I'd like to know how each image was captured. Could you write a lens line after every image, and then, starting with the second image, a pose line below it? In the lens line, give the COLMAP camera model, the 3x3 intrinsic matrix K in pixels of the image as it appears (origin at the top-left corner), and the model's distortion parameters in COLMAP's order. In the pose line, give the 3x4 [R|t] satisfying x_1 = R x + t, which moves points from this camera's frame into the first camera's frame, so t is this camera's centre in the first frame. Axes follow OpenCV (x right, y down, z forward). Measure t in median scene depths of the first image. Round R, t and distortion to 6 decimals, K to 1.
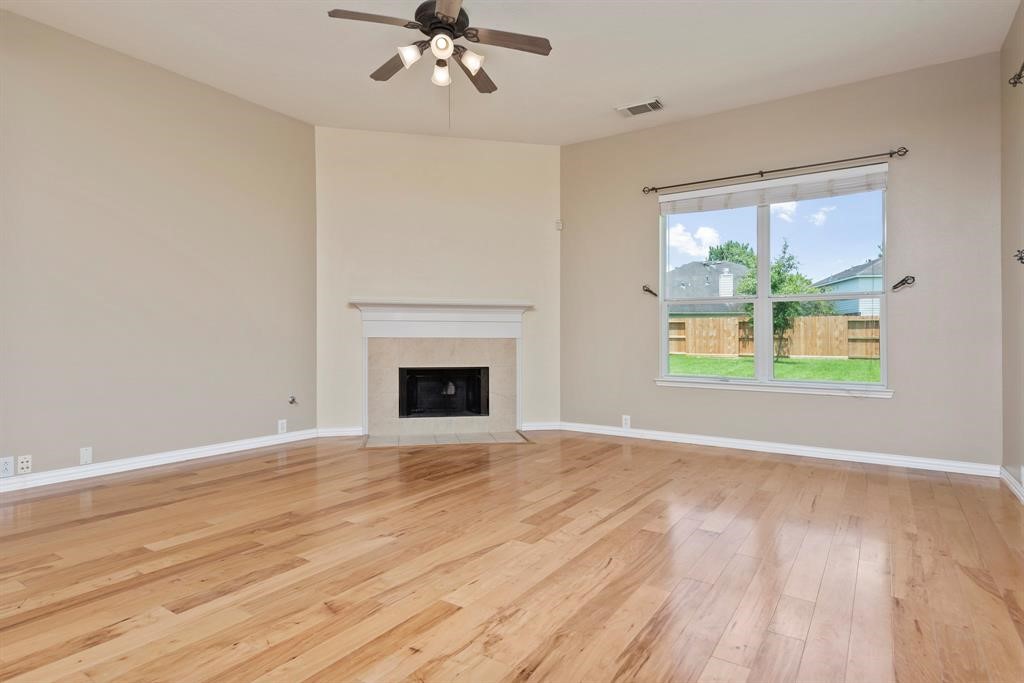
lens RADIAL K [[551.7, 0, 504.5], [0, 551.7, 330.9], [0, 0, 1]] dist [0.027719, -0.010067]
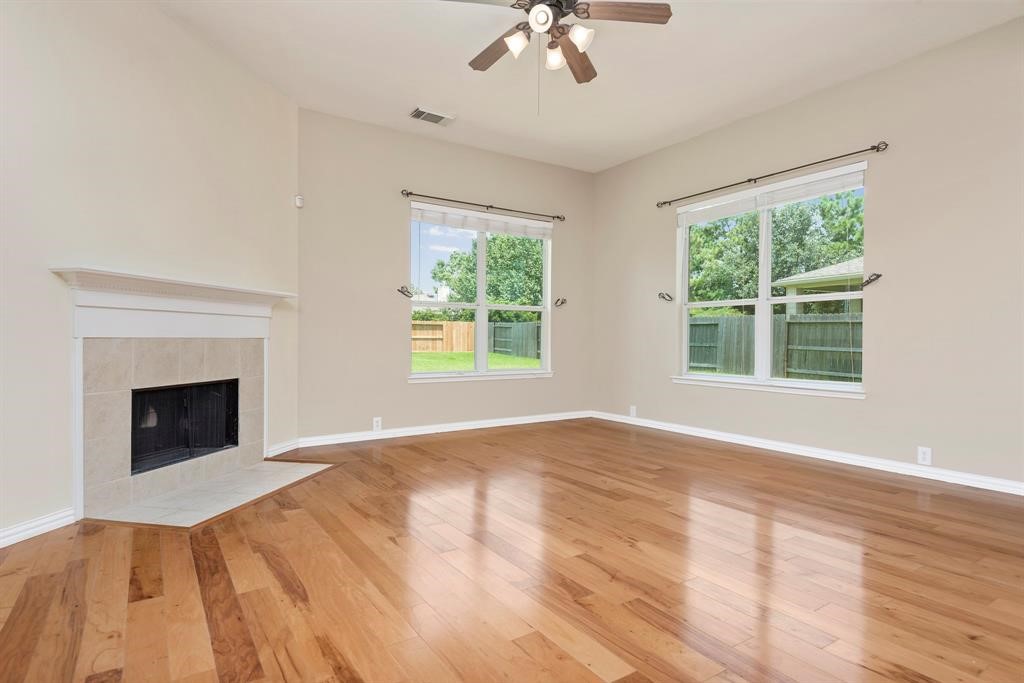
lens RADIAL K [[551.7, 0, 516.3], [0, 551.7, 335.2], [0, 0, 1]] dist [0.027719, -0.010067]
pose [[0.381987, 0.003676, 0.924160, -0.885488], [-0.013171, 0.999912, 0.001467, 0.005167], [-0.924074, -0.012733, 0.382002, 0.615412]]
